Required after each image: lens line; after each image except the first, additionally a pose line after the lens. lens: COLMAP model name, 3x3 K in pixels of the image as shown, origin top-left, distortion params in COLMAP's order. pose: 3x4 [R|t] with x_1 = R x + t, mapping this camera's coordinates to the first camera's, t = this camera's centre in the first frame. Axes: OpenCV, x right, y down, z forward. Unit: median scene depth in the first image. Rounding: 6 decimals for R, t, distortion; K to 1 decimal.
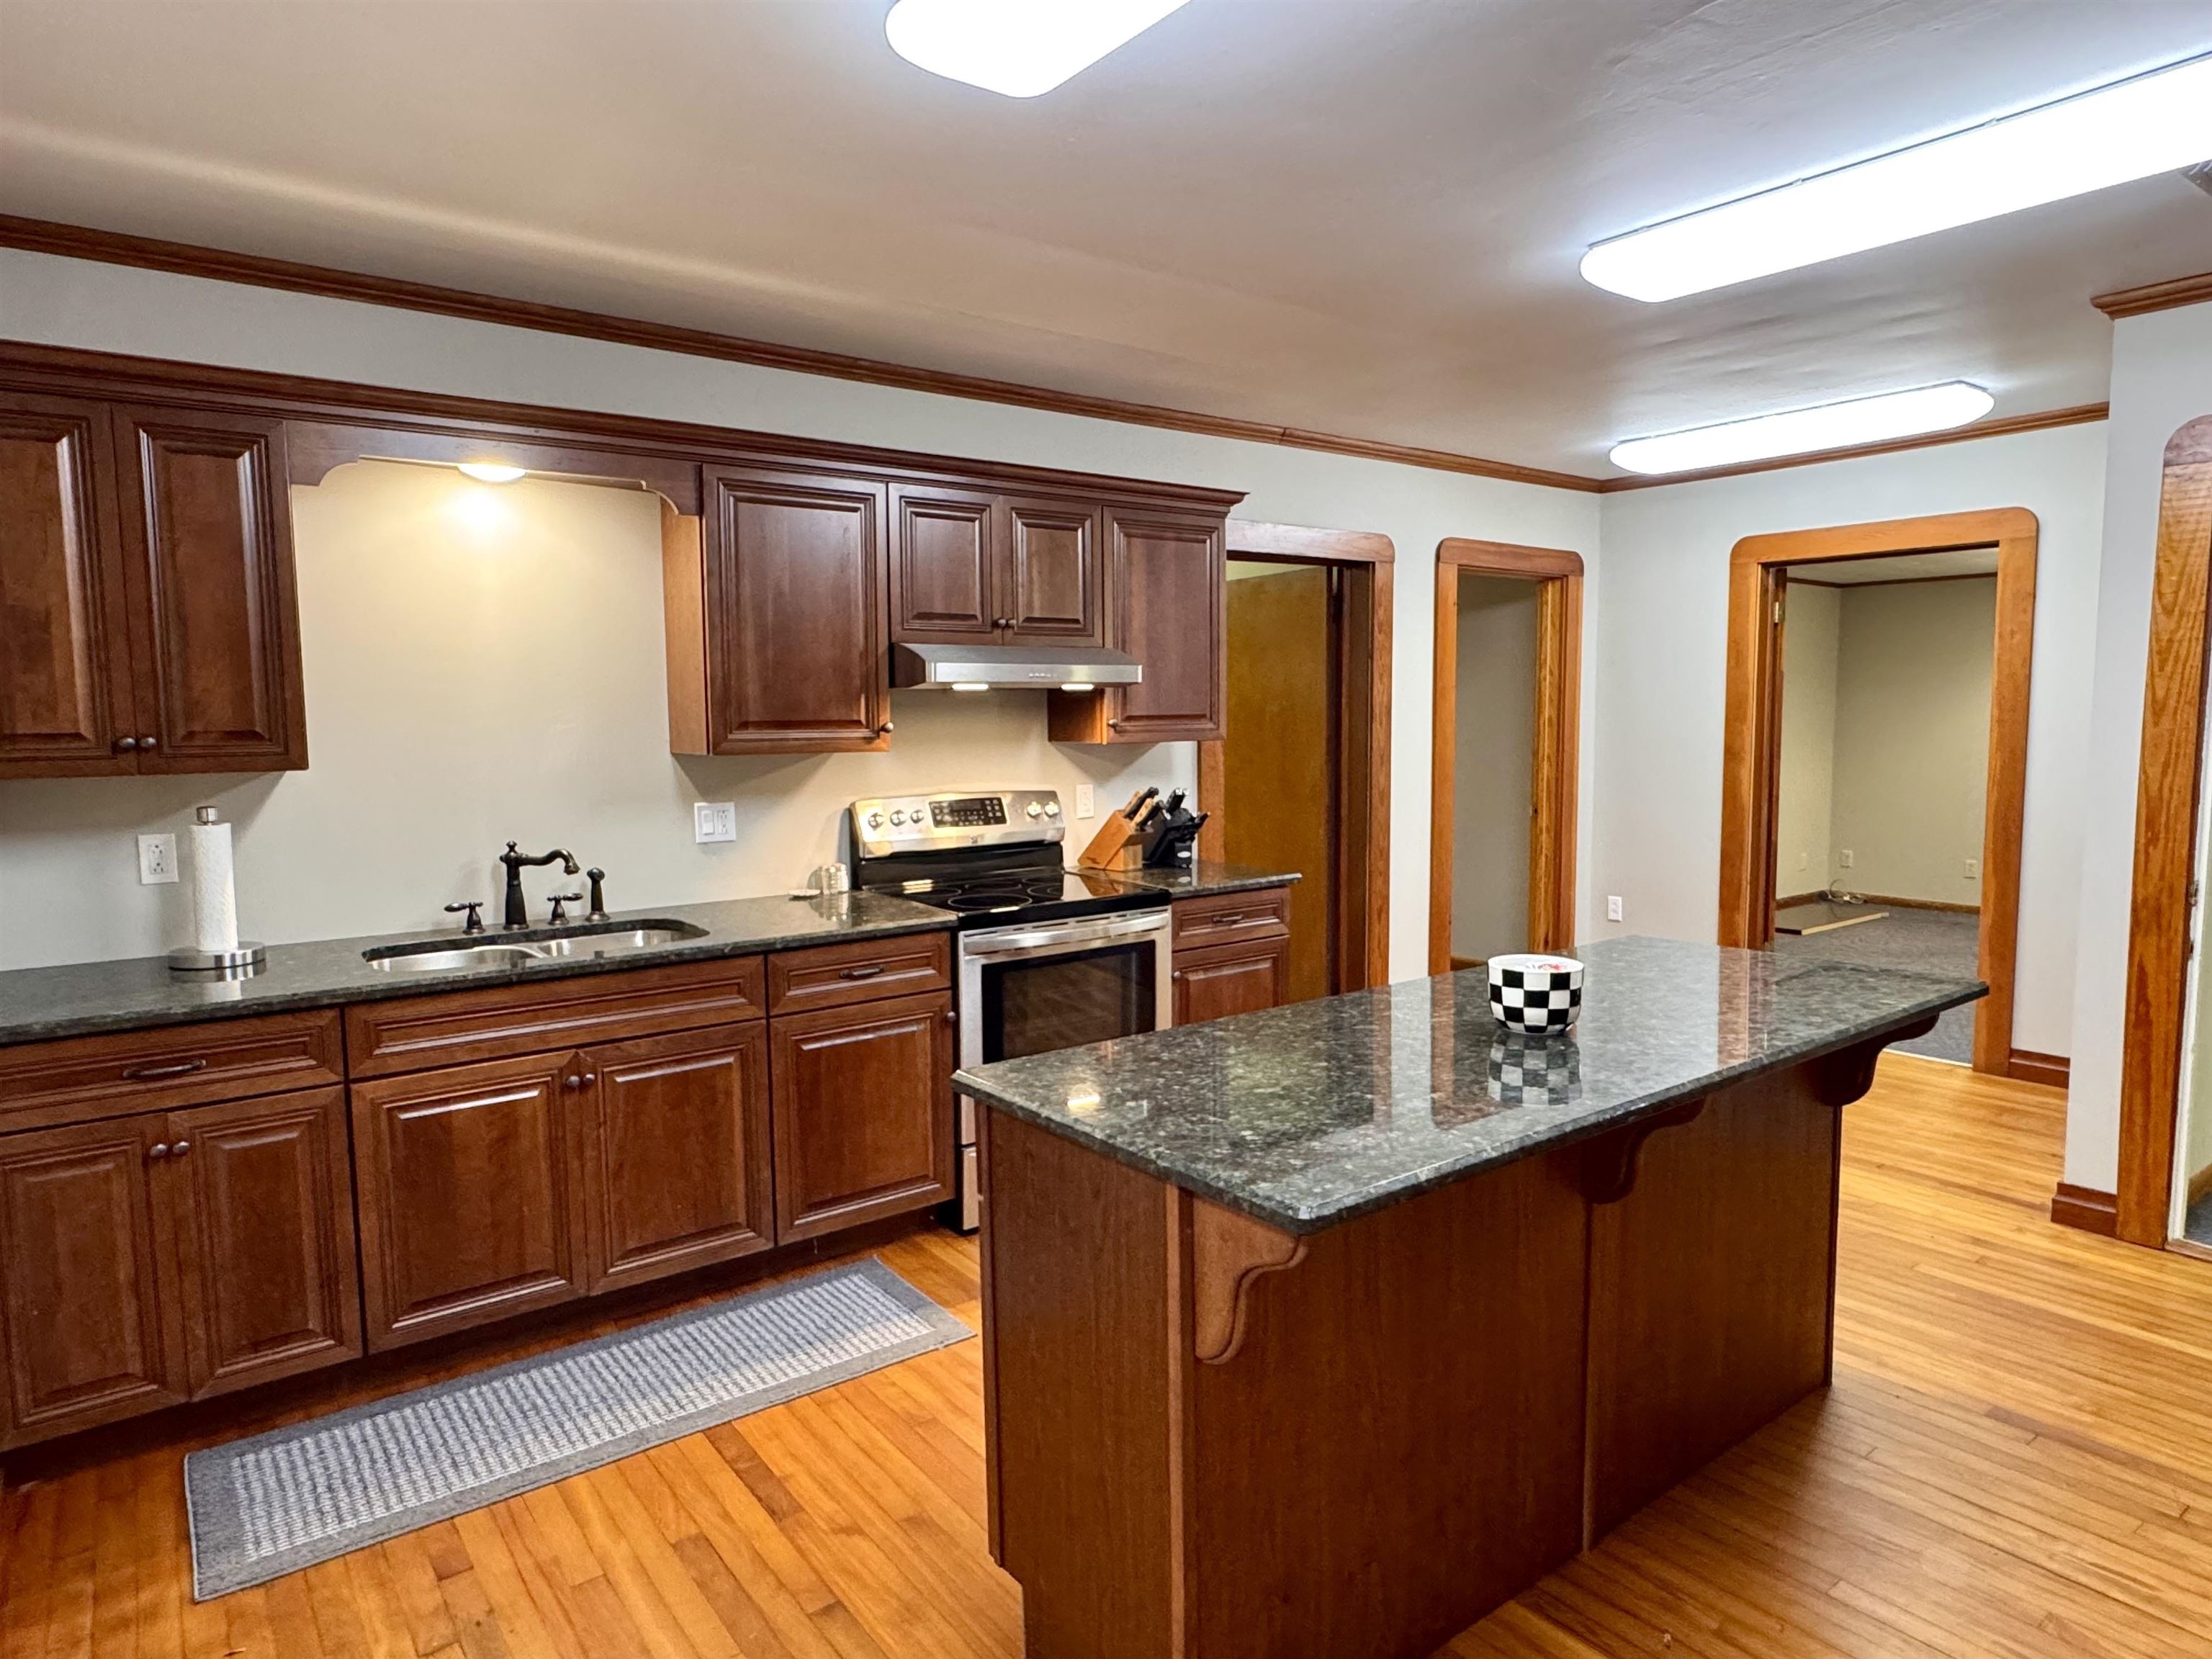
lens RADIAL K [[1341.6, 0, 1123.3], [0, 1341.6, 833.6], [0, 0, 1]] dist [-0.007689, -0.001245]
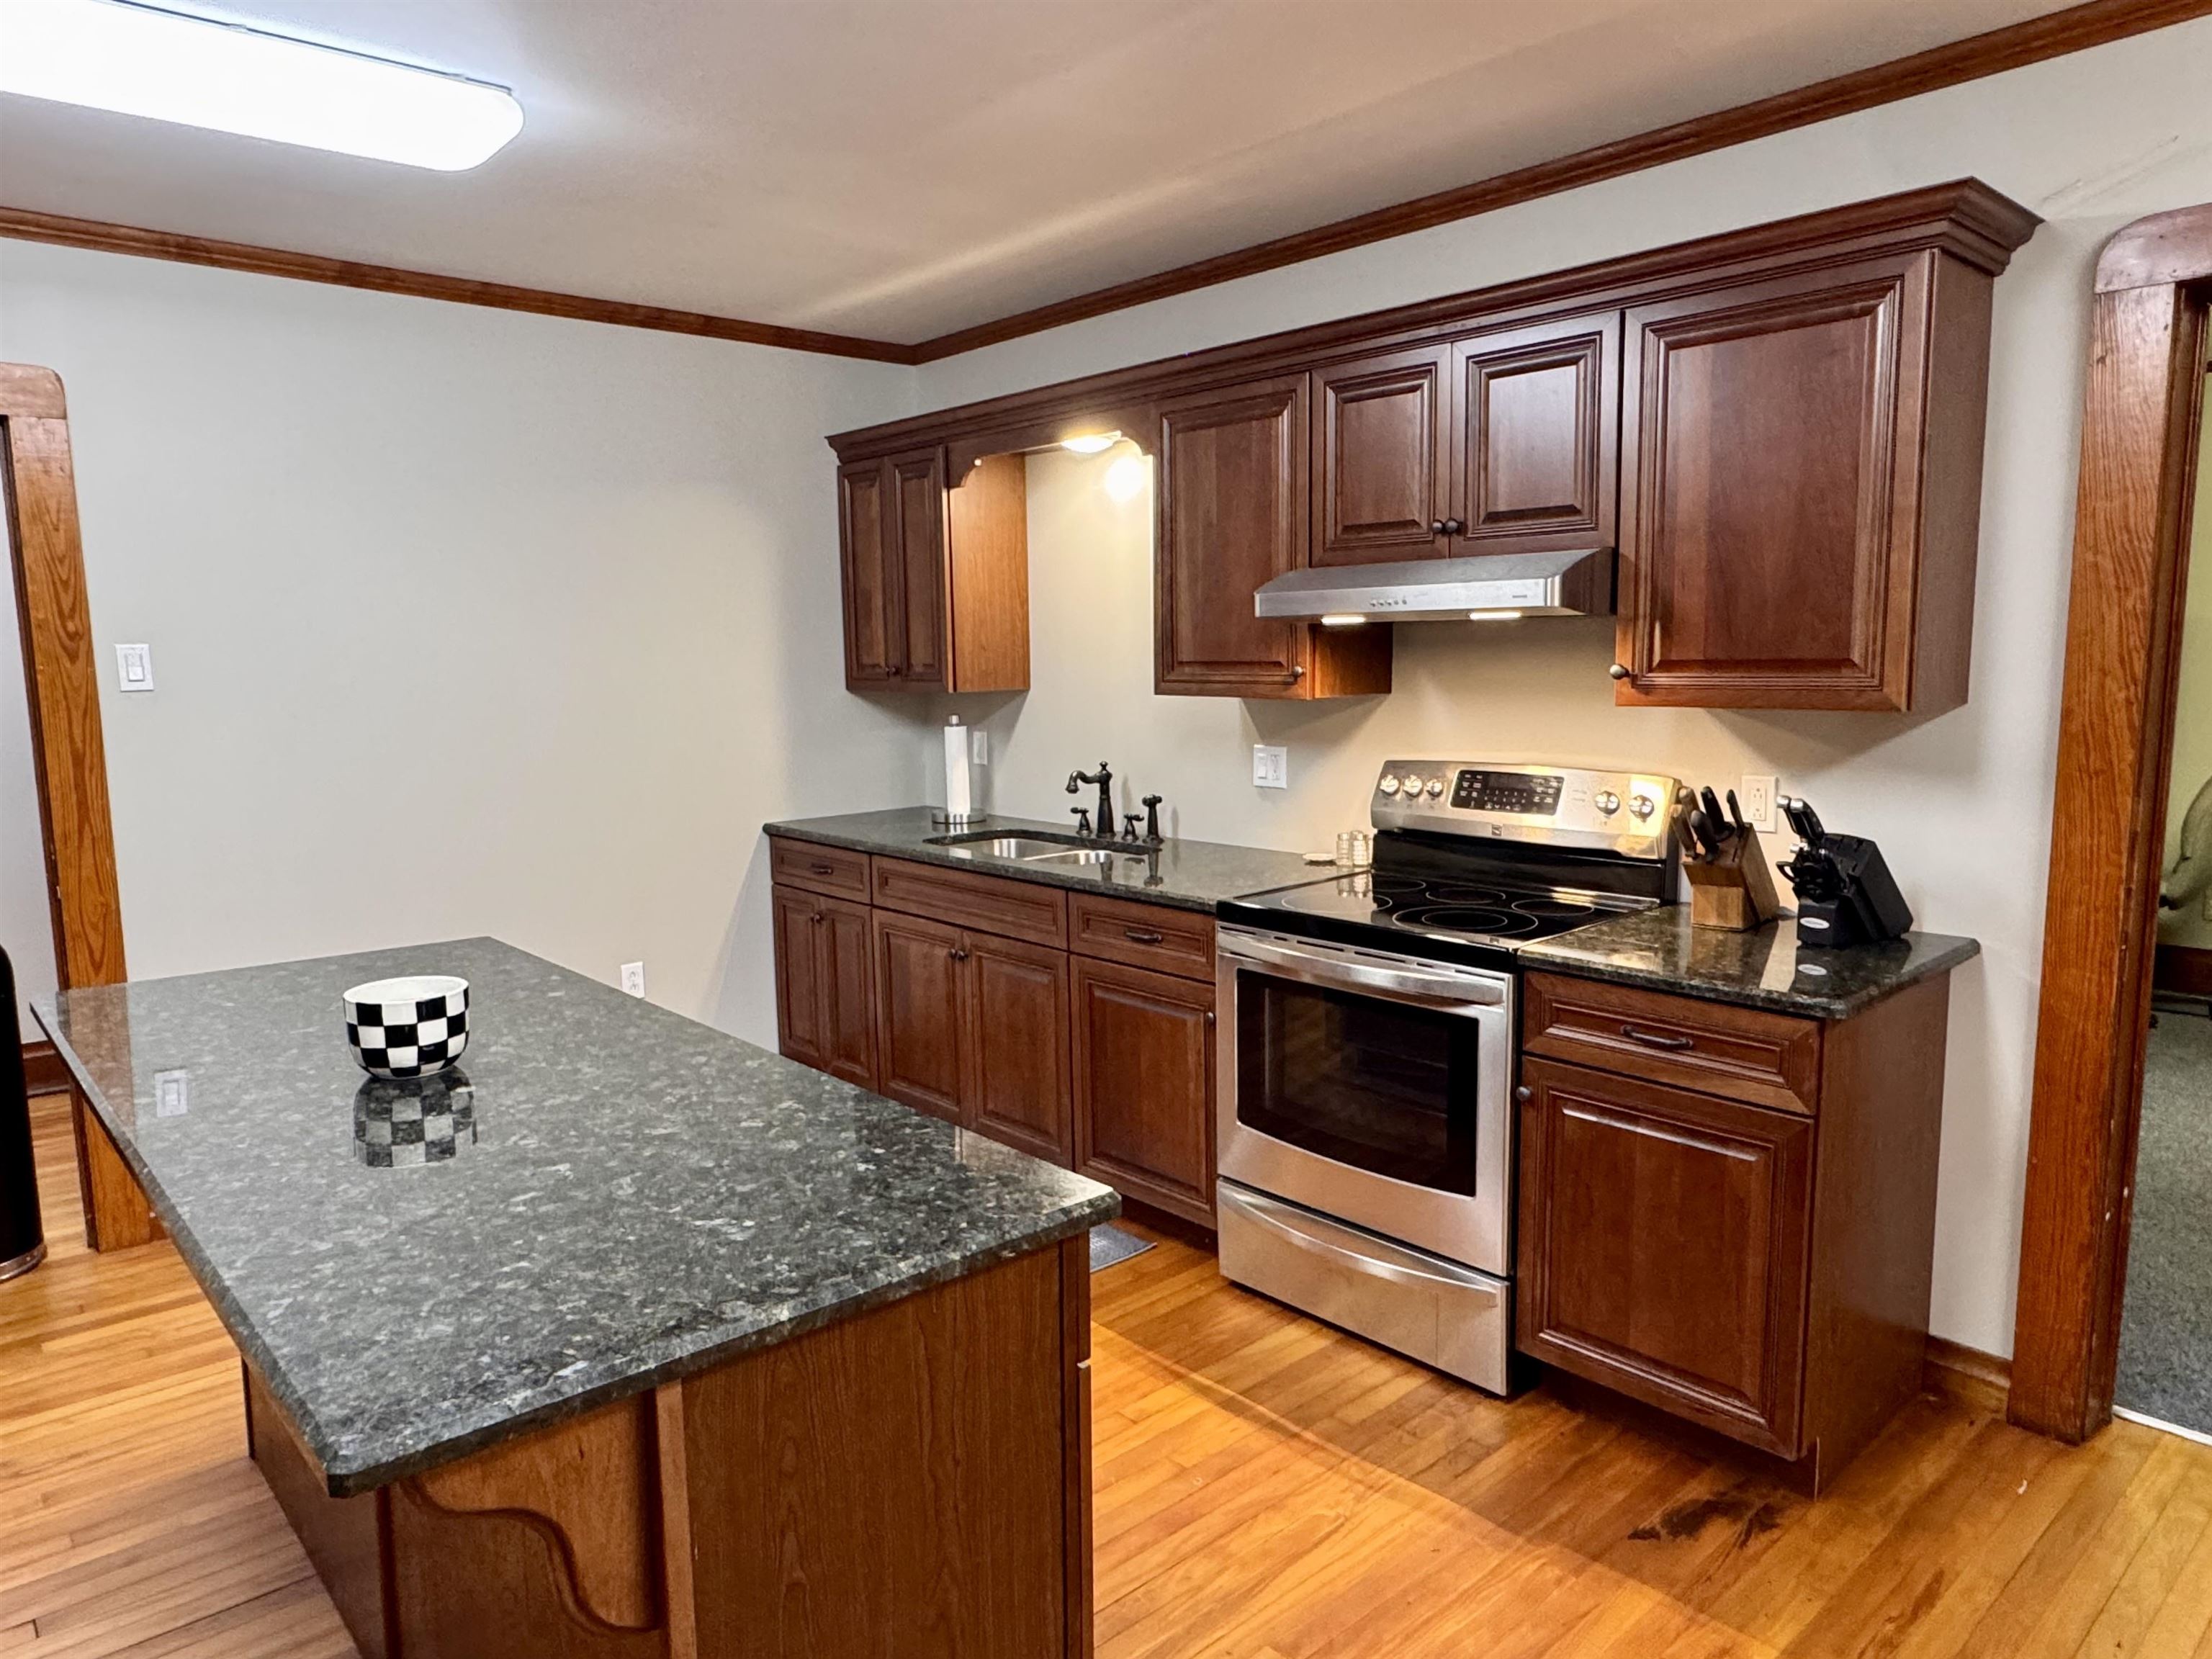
lens RADIAL K [[1411.2, 0, 1101.7], [0, 1411.2, 829.5], [0, 0, 1]] dist [-0.005771, -0.001546]
pose [[0.084524, 0.131670, -0.987684, 0.757504], [-0.085558, 0.988529, 0.124460, -0.087577], [0.992741, 0.073984, 0.094820, 0.877369]]
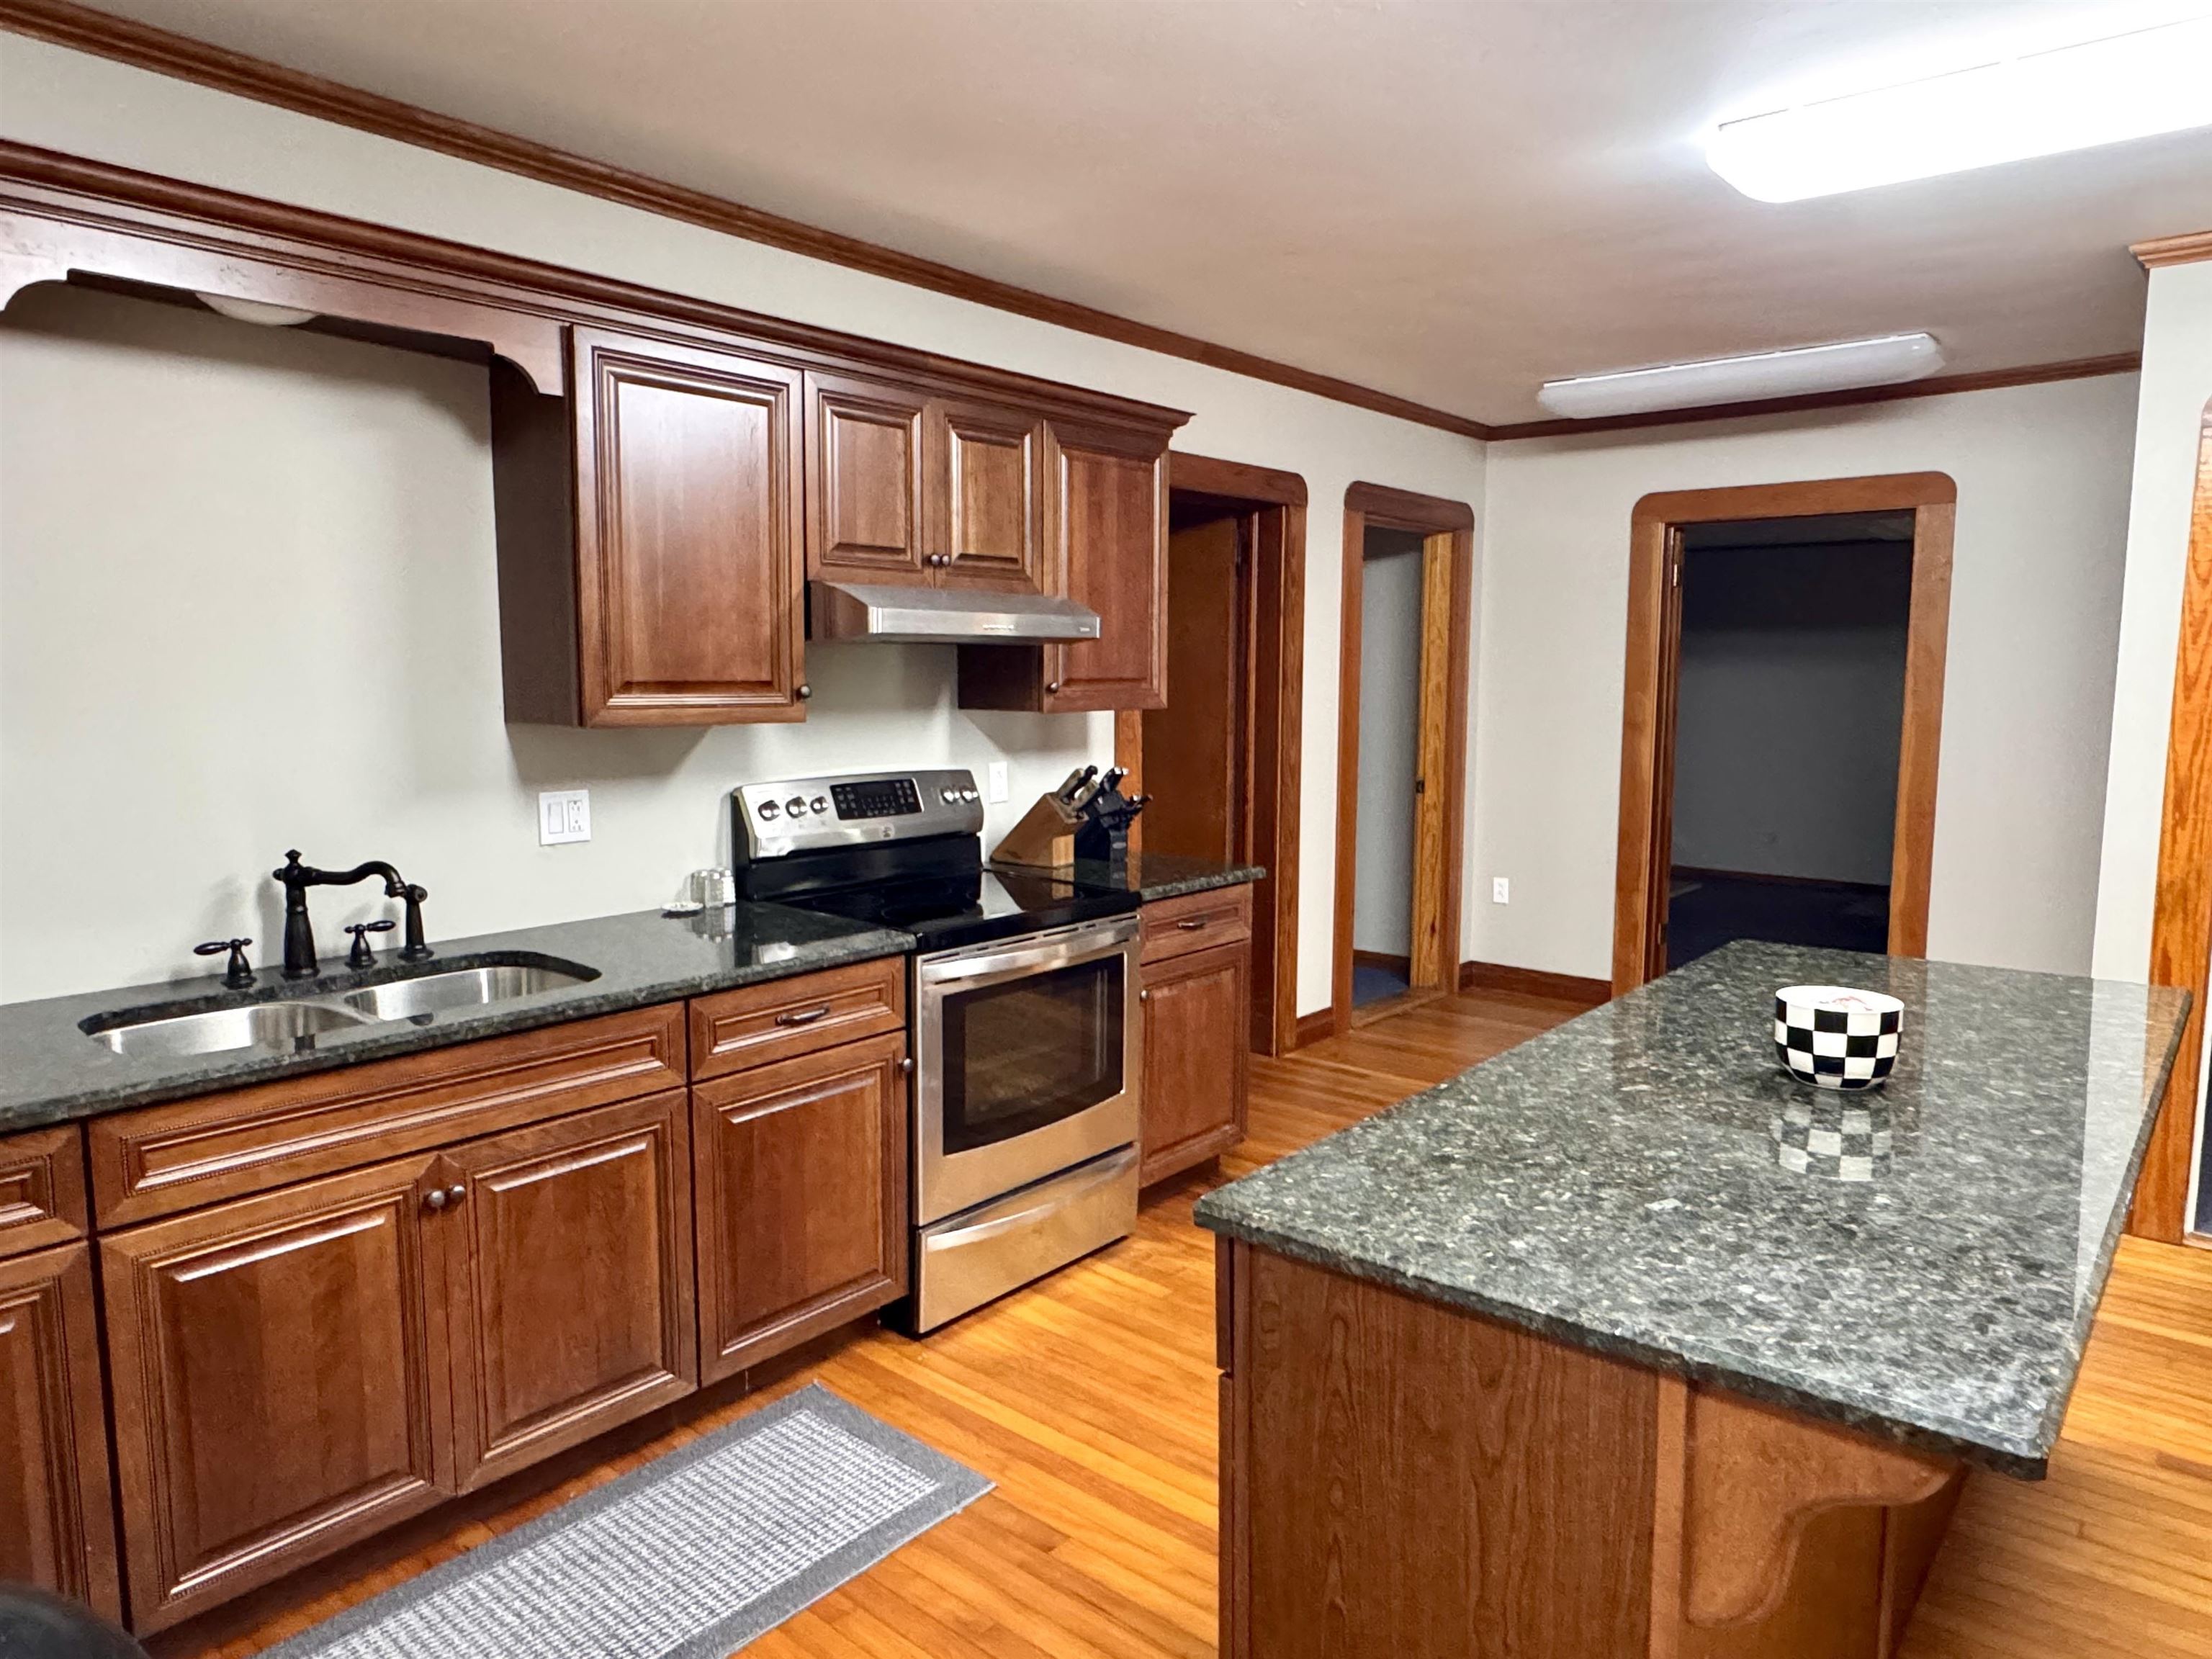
lens RADIAL K [[1411.2, 0, 1119.5], [0, 1411.2, 831.3], [0, 0, 1]] dist [-0.005771, -0.001546]
pose [[0.976064, -0.012888, 0.217103, -0.192680], [0.008424, 0.999734, 0.021476, -0.015950], [-0.217322, -0.019133, 0.975912, 0.185952]]
